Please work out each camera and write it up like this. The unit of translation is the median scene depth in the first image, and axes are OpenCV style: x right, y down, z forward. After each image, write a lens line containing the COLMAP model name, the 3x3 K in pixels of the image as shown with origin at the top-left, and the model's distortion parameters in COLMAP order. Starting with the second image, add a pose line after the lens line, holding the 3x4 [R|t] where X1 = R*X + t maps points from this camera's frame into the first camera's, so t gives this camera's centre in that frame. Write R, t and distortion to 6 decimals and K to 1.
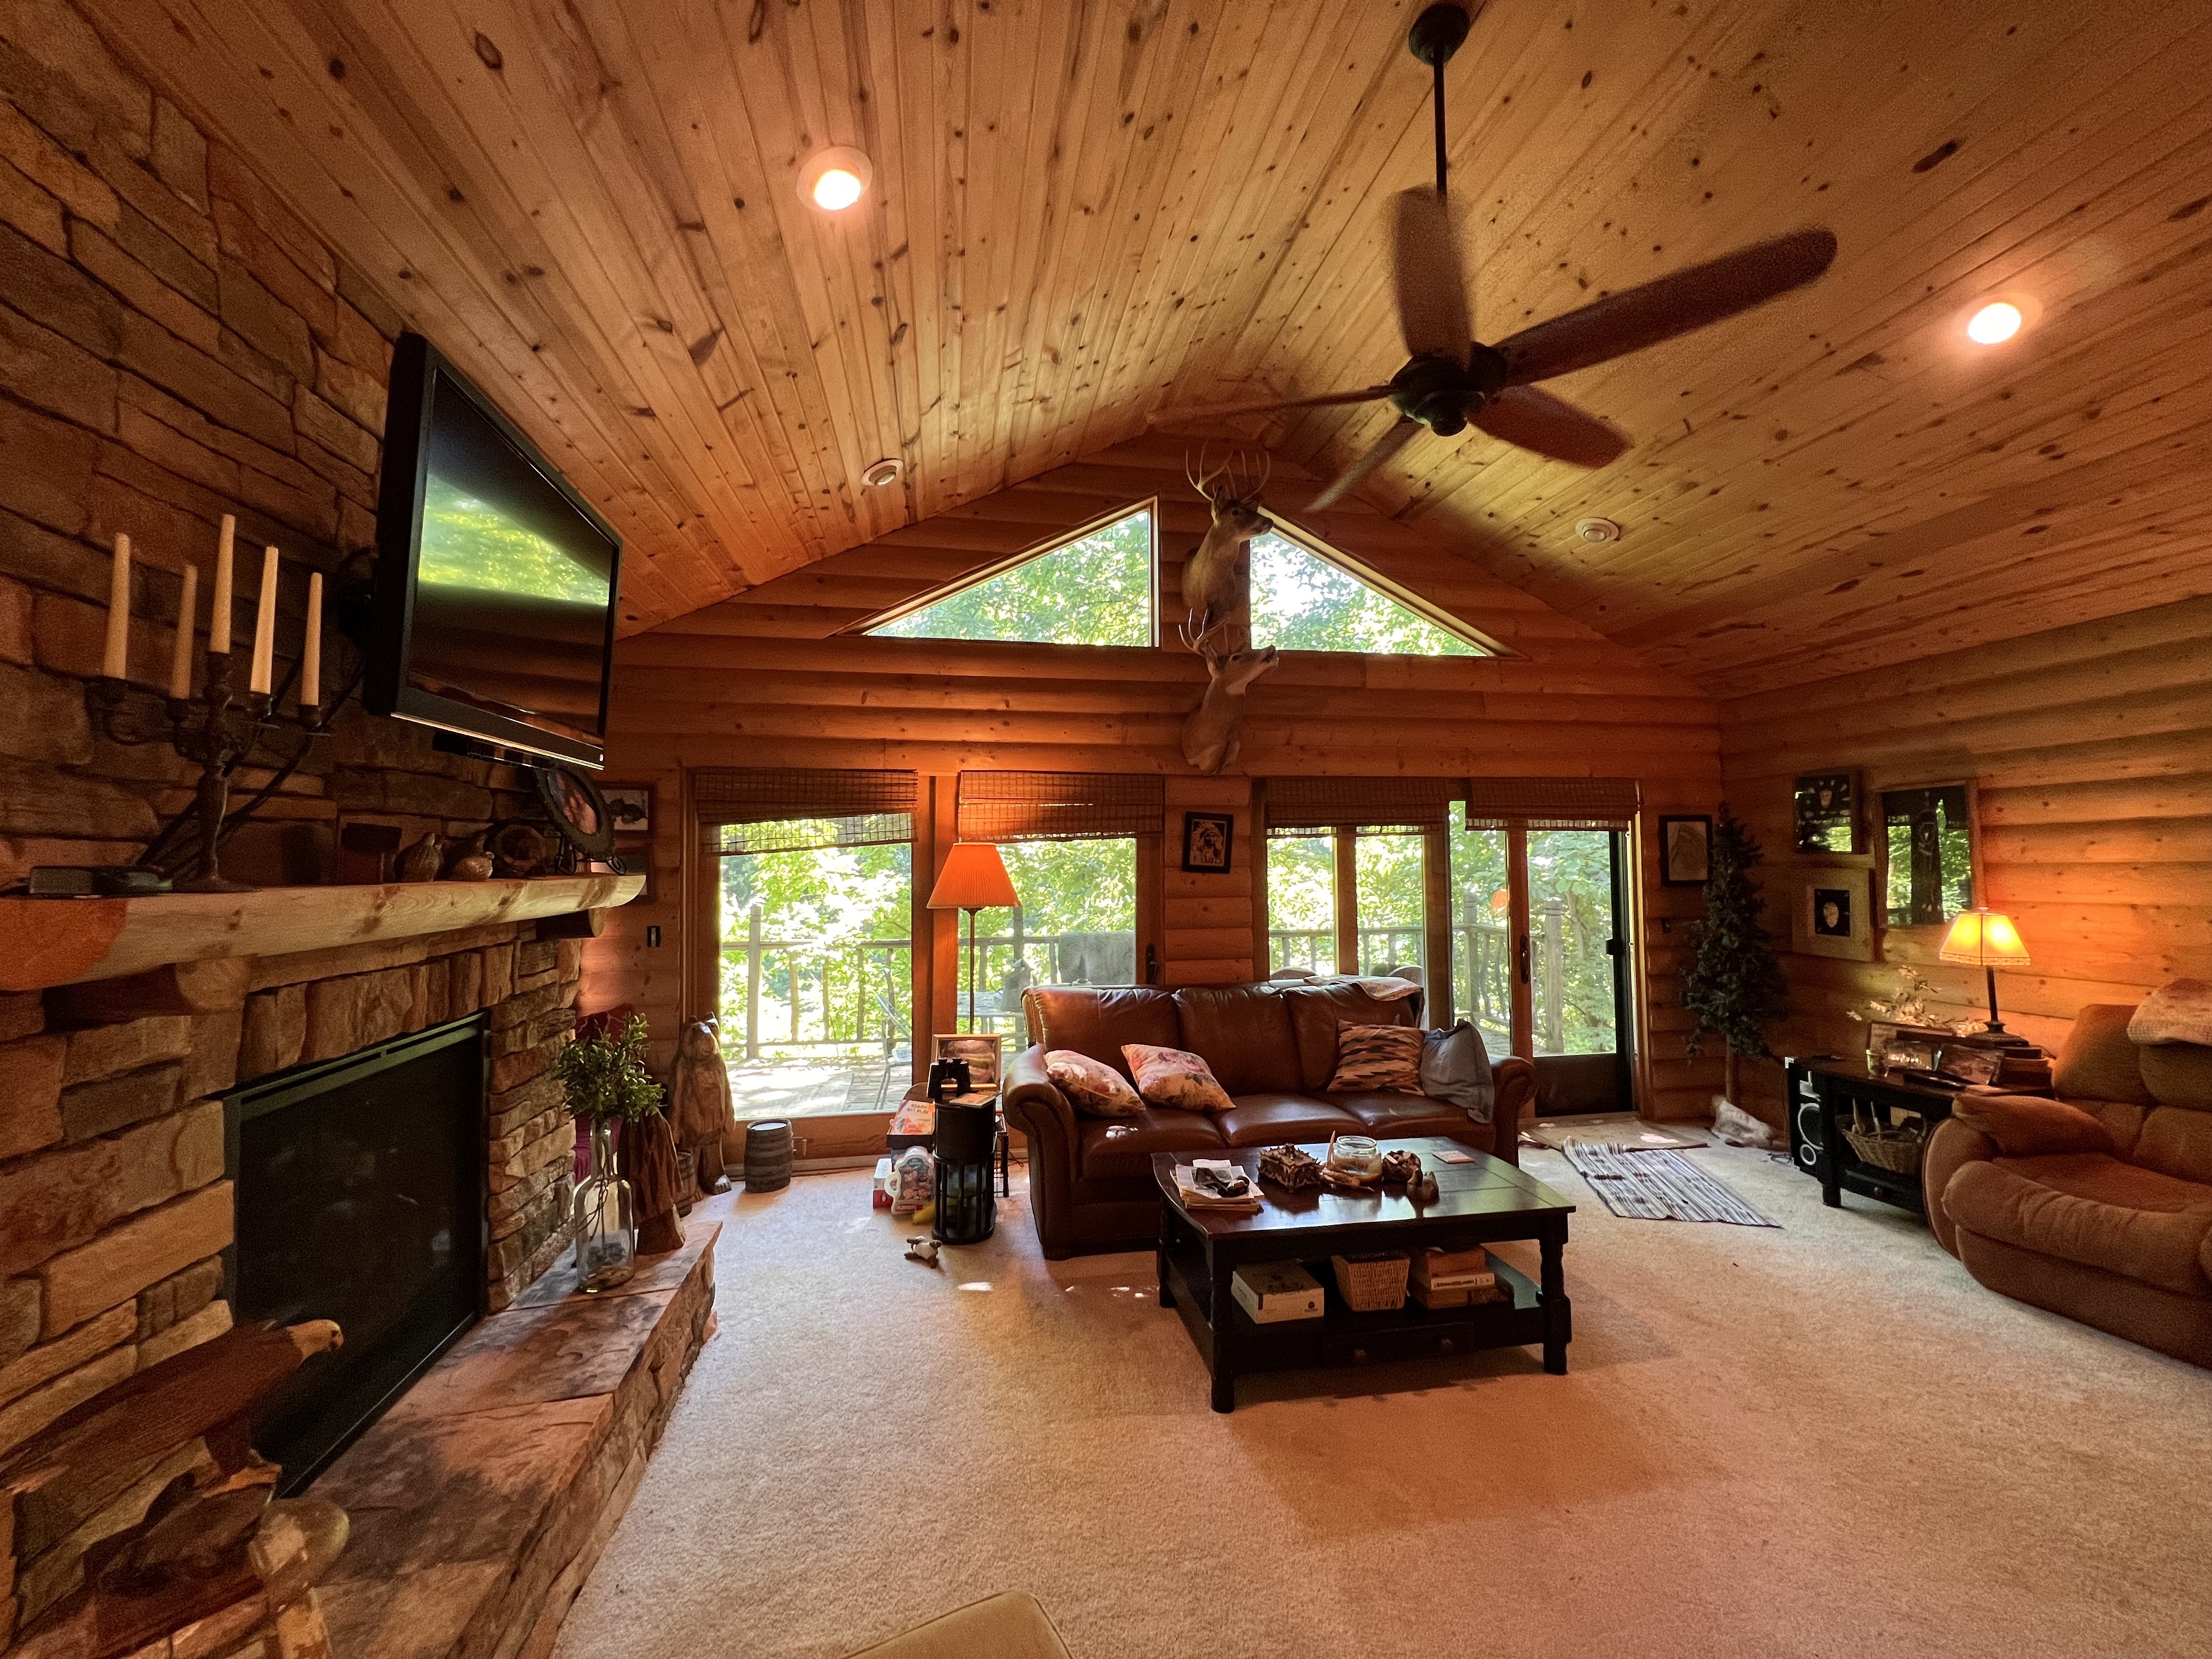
lens RADIAL K [[880.5, 0, 1102.5], [0, 880.5, 825.8], [0, 0, 1]] dist [-0.002057, 0.000200]
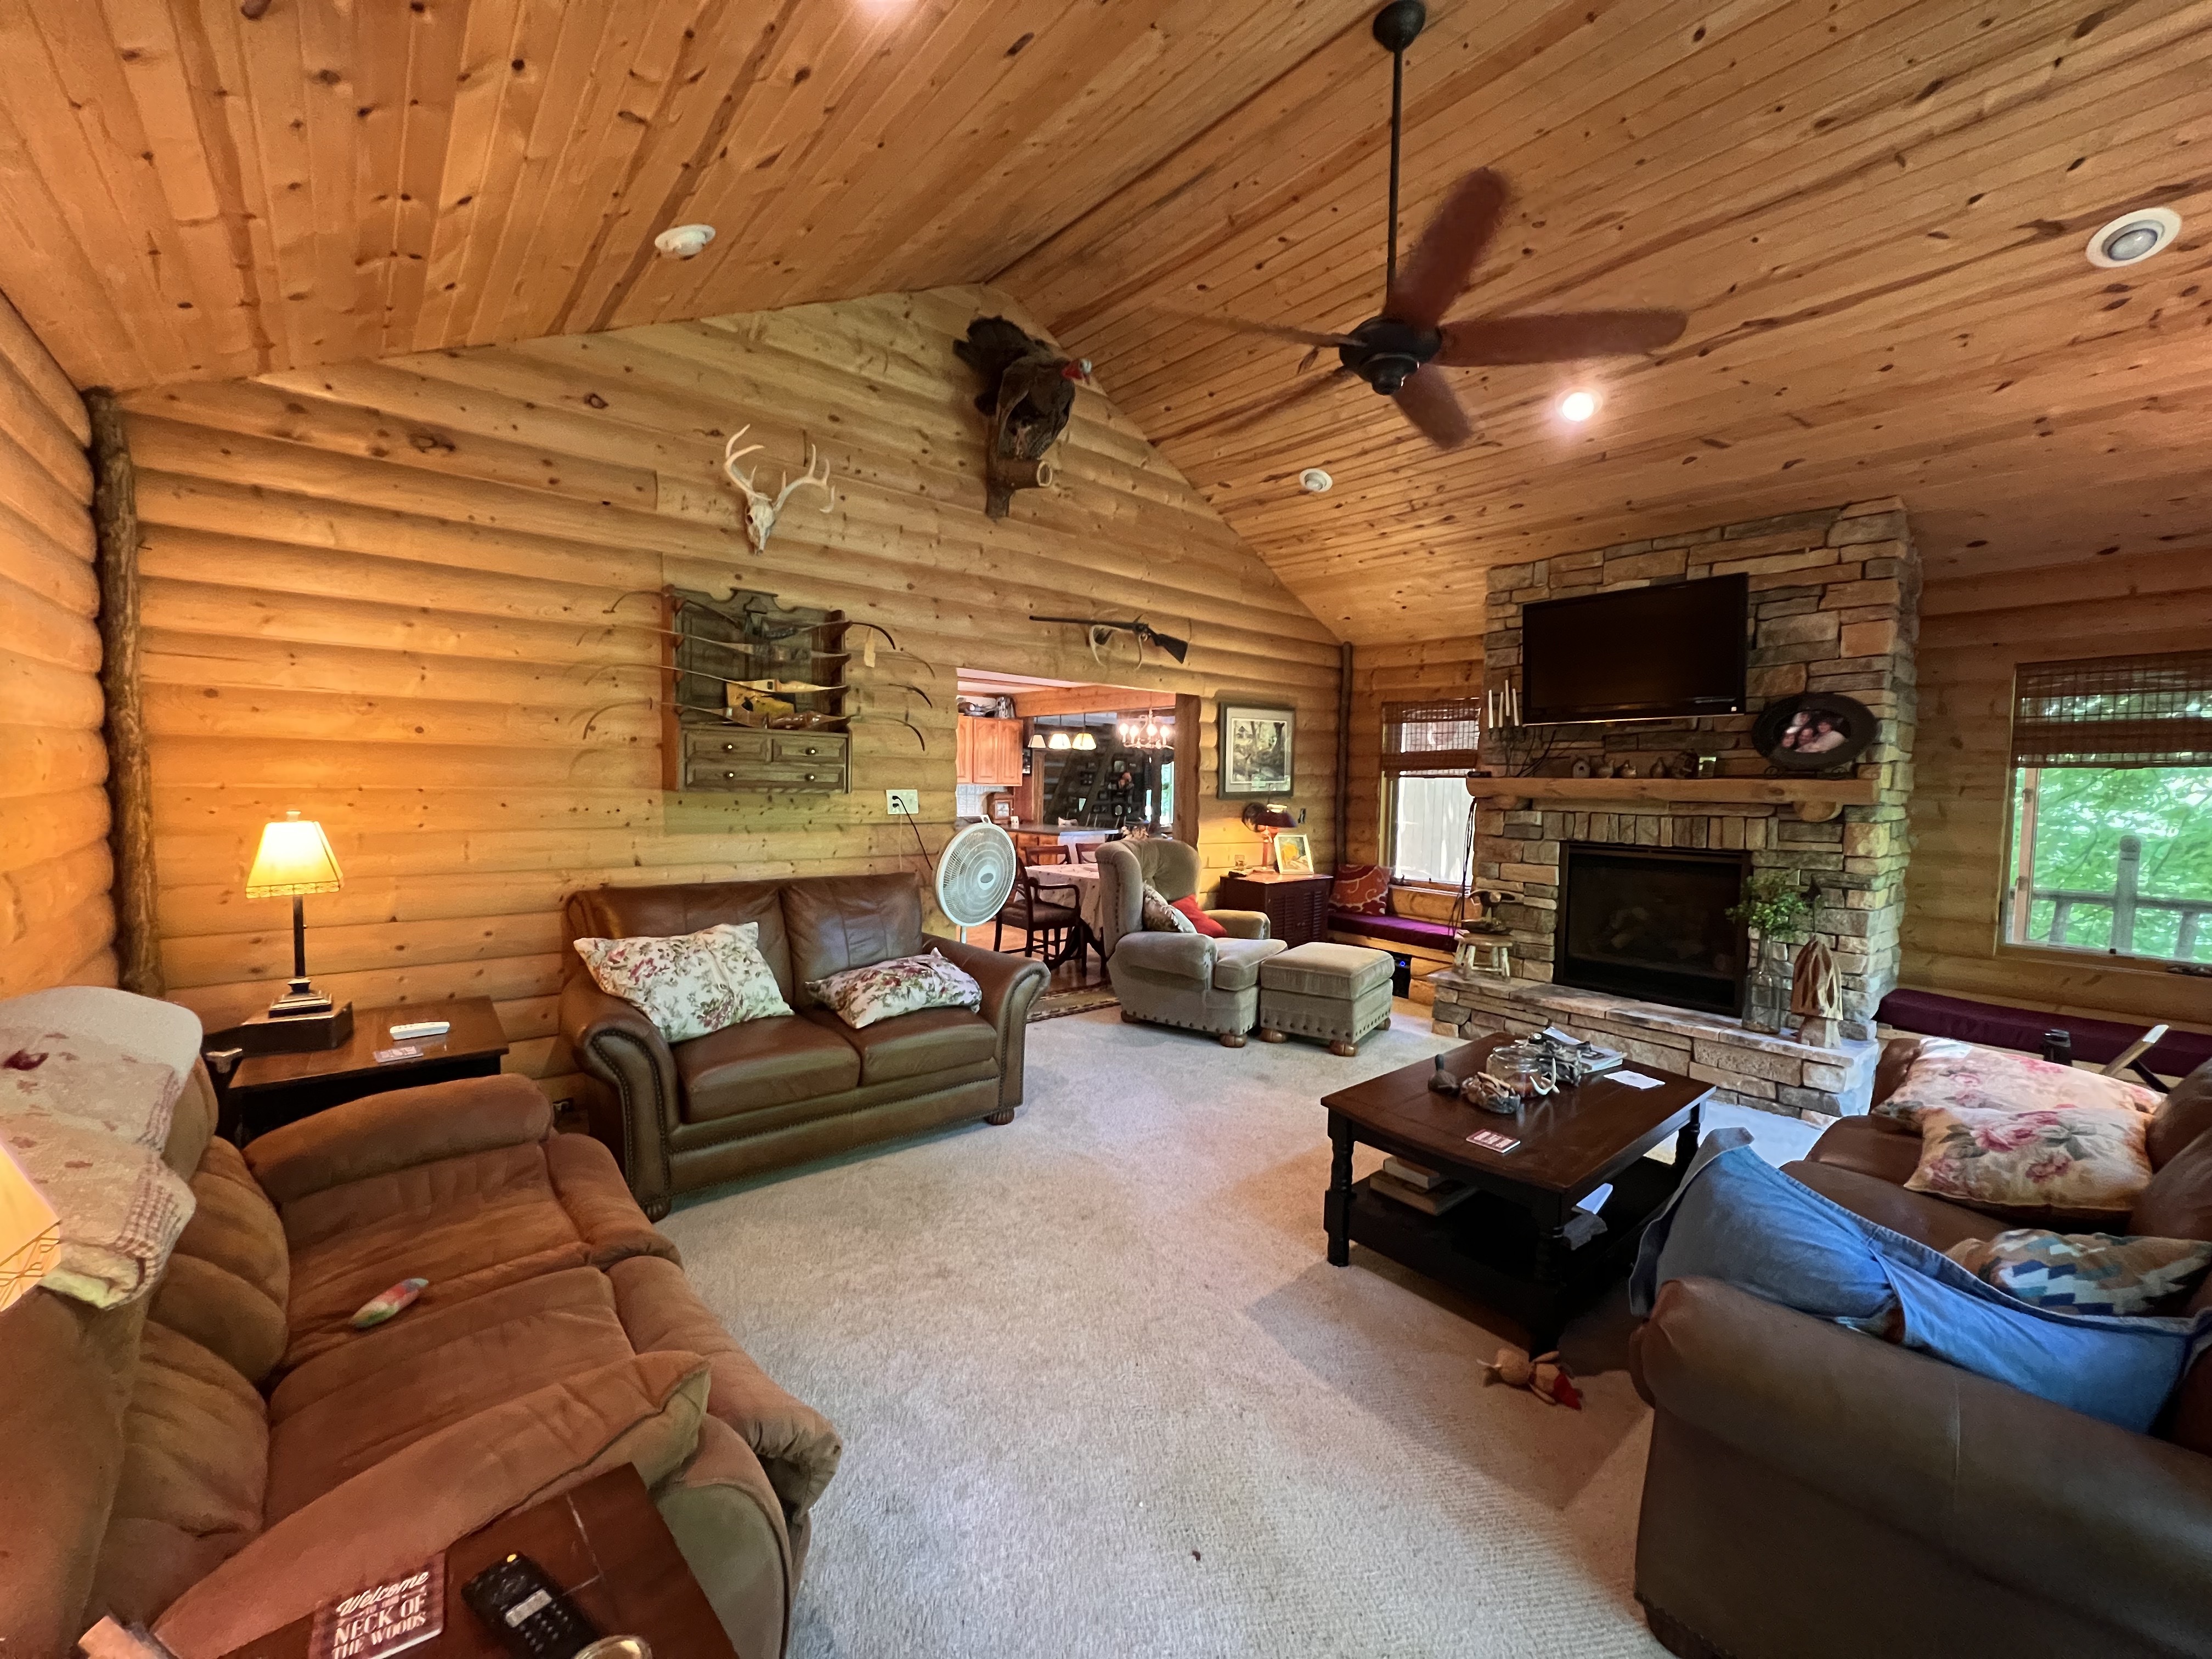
lens RADIAL K [[880.5, 0, 1102.5], [0, 880.5, 825.8], [0, 0, 1]] dist [-0.002057, 0.000200]
pose [[-0.863639, 0.014292, -0.503908, 1.840528], [0.006269, 0.999825, 0.017612, 0.152933], [0.504071, 0.012052, -0.863578, 2.558085]]
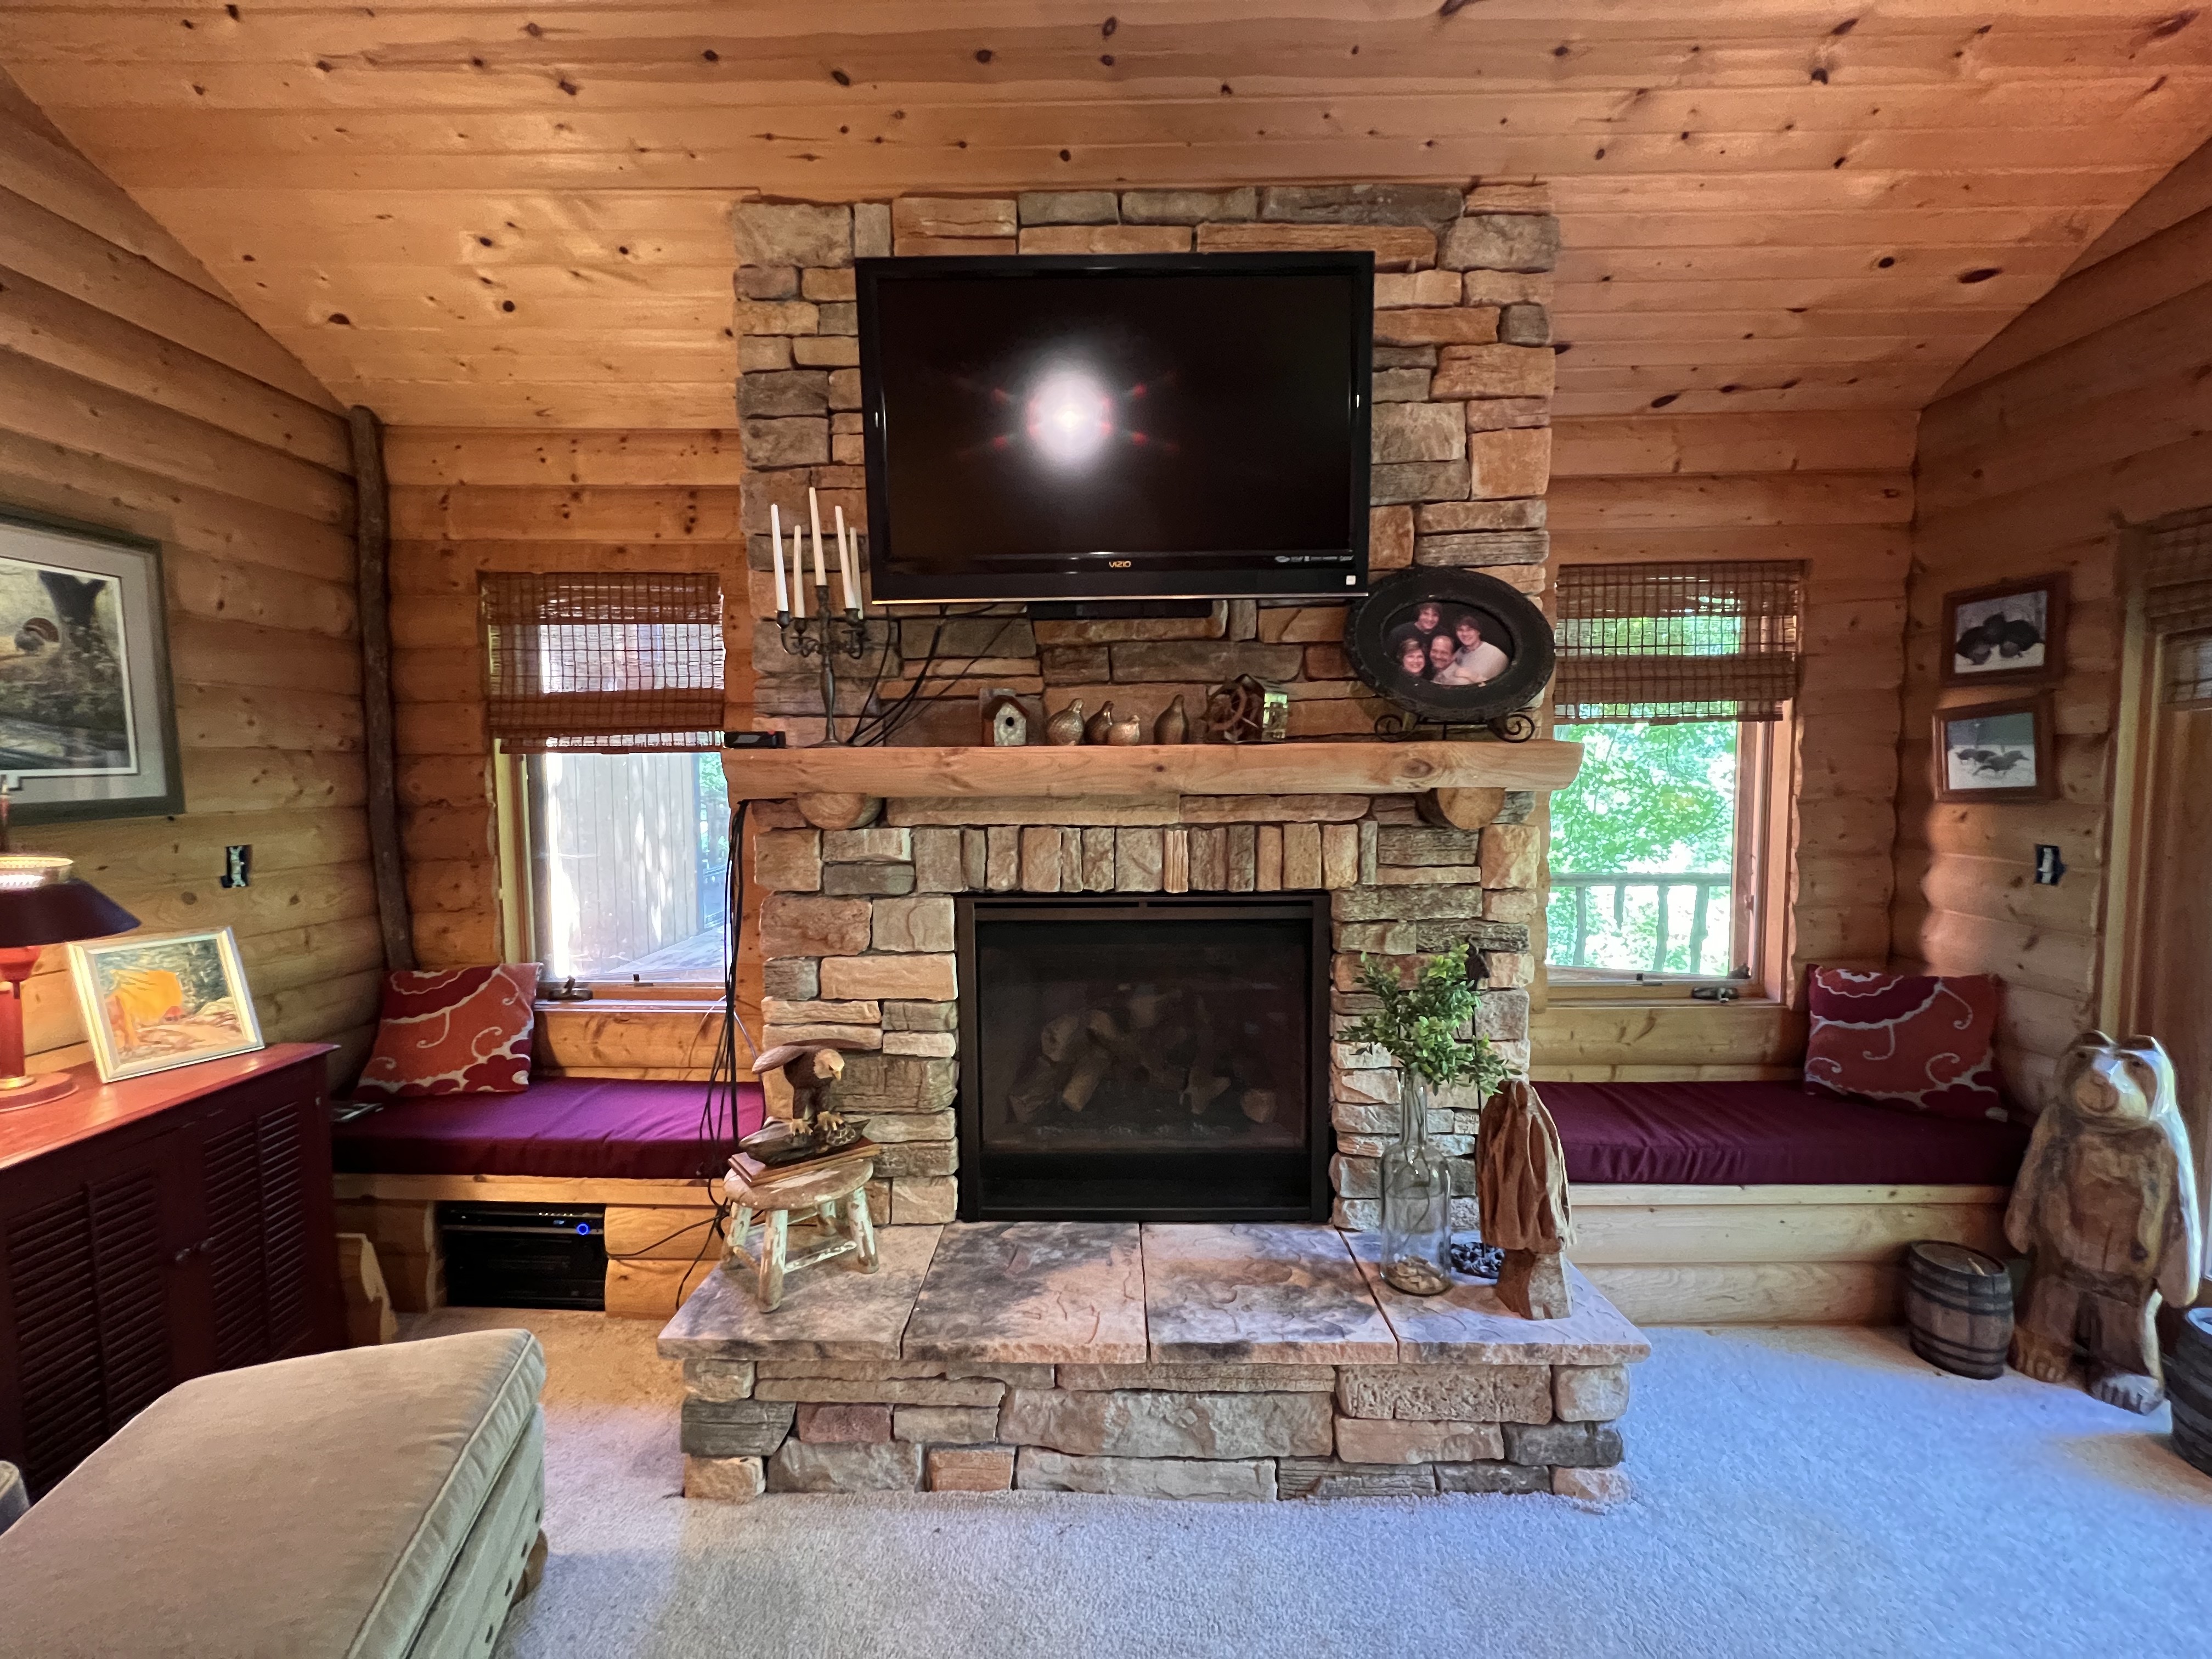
lens RADIAL K [[880.5, 0, 1102.5], [0, 880.5, 825.8], [0, 0, 1]] dist [-0.002057, 0.000200]
pose [[-0.184712, 0.073919, -0.980009, 0.284439], [0.046682, 0.996702, 0.066379, 0.095912], [0.981683, -0.033488, -0.187554, 1.285469]]
